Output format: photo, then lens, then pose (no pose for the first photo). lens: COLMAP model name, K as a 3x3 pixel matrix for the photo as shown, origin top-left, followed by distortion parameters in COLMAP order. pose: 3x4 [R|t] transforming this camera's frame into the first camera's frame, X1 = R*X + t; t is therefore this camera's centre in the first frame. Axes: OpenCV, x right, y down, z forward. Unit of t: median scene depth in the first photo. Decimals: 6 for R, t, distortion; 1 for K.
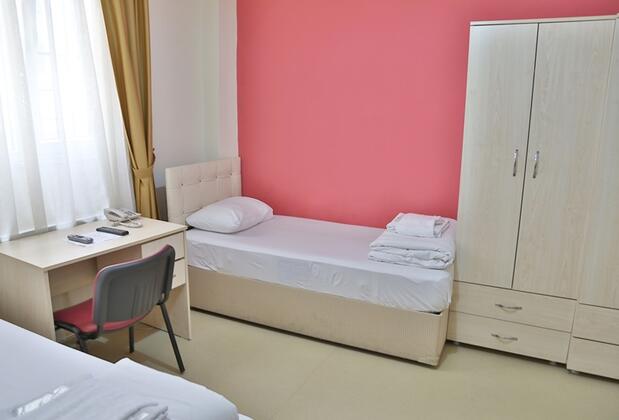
lens RADIAL K [[472.1, 0, 309.5], [0, 472.1, 210.0], [0, 0, 1]] dist [-0.083913, 0.007045]
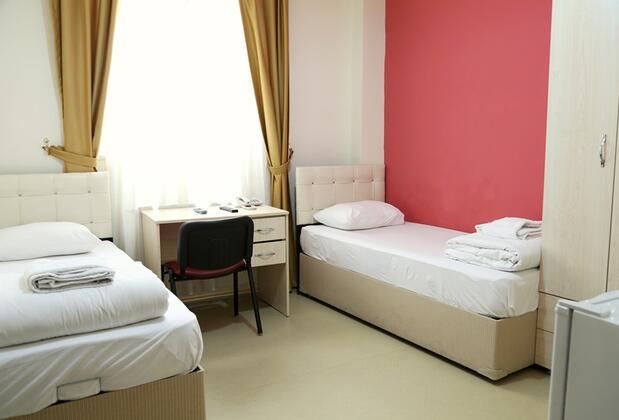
lens RADIAL K [[523.7, 0, 309.5], [0, 523.7, 210.0], [0, 0, 1]] dist [-0.008076, -0.001941]
pose [[0.843322, 0.049125, -0.535158, 0.460775], [-0.100052, 0.992755, -0.066536, 0.108709], [0.528013, 0.109655, 0.842127, -0.052044]]
